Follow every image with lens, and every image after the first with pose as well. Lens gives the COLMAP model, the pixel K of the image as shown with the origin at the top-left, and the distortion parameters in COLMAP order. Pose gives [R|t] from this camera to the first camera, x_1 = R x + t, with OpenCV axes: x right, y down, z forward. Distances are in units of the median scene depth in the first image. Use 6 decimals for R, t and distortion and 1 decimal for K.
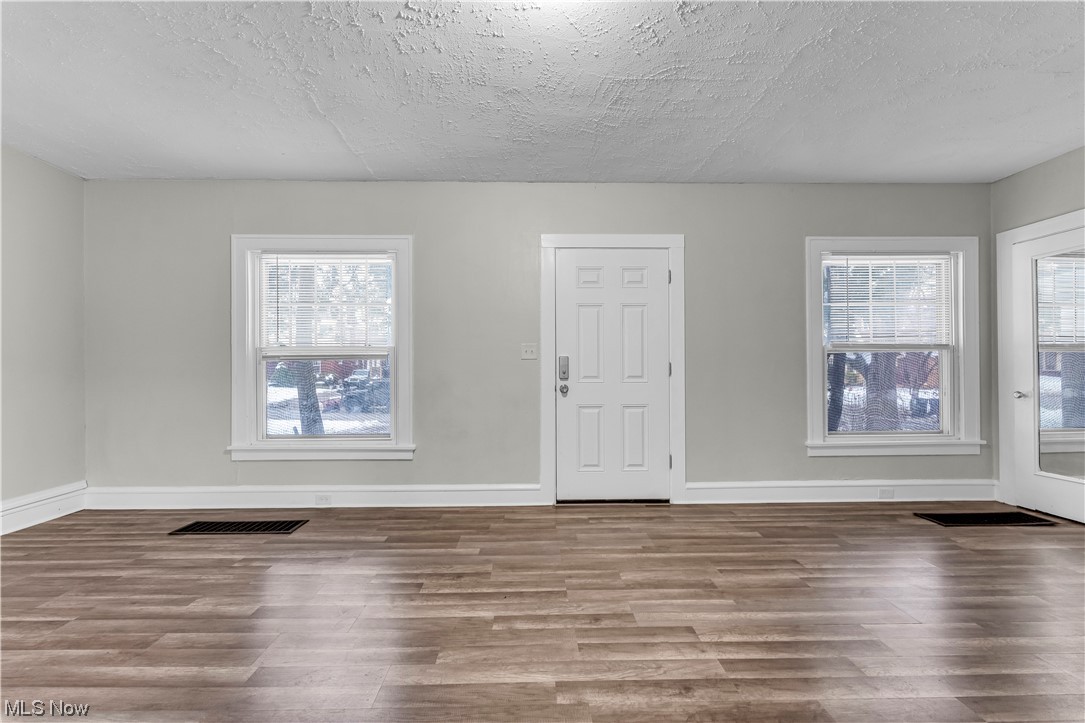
lens RADIAL K [[438.7, 0, 537.3], [0, 438.7, 369.9], [0, 0, 1]] dist [0.001133, -0.000197]
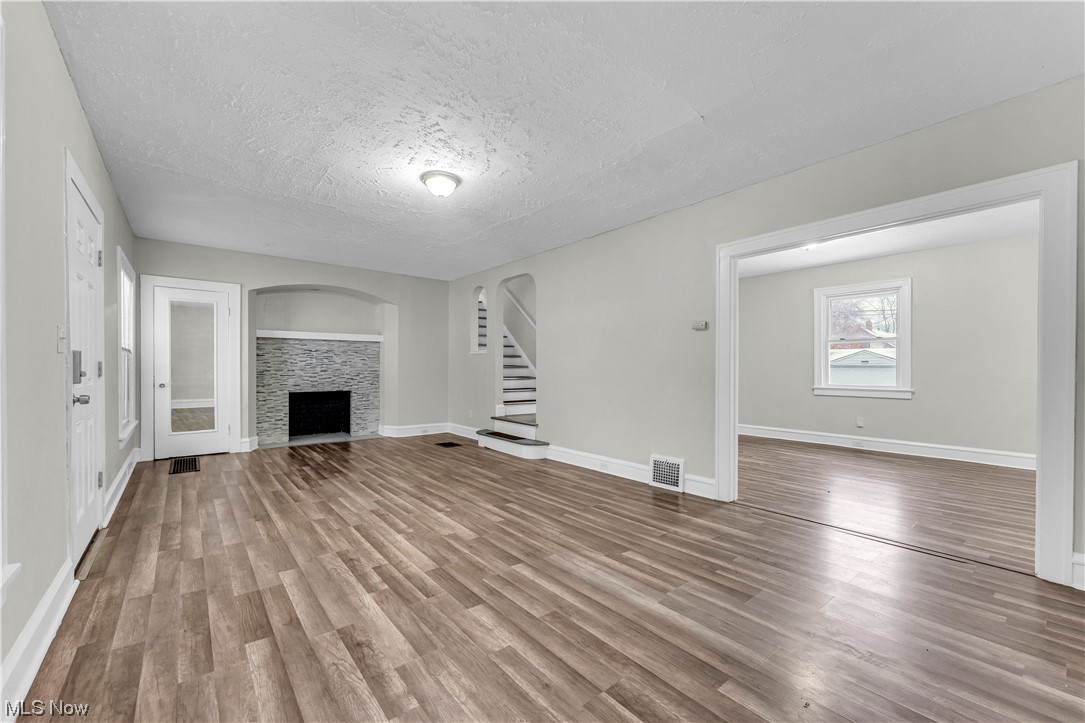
lens RADIAL K [[438.7, 0, 540.2], [0, 438.7, 367.6], [0, 0, 1]] dist [0.001133, -0.000197]
pose [[-0.617358, 0.001467, 0.786681, -1.412479], [-0.000999, 0.999996, -0.002649, -0.005856], [-0.786682, -0.002421, -0.617354, 1.386121]]
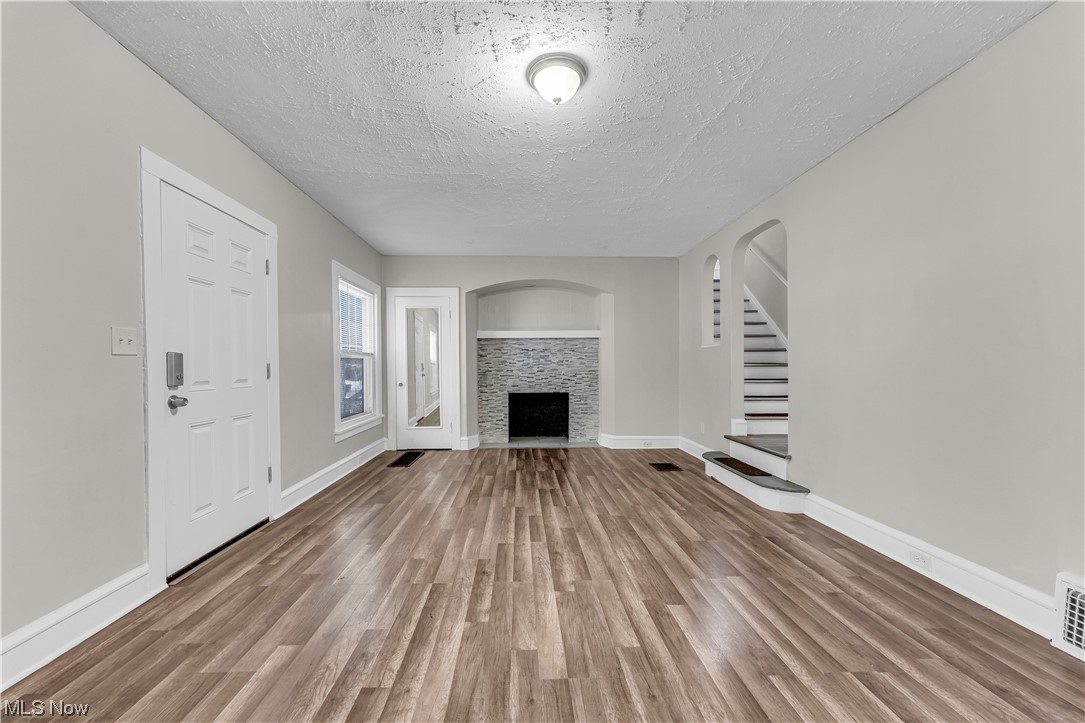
lens RADIAL K [[438.7, 0, 535.5], [0, 438.7, 370.7], [0, 0, 1]] dist [0.001133, -0.000197]
pose [[-0.017470, -0.004790, 0.999836, -0.969321], [0.005265, 0.999974, 0.004883, -0.006260], [-0.999834, 0.005350, -0.017445, 0.765998]]
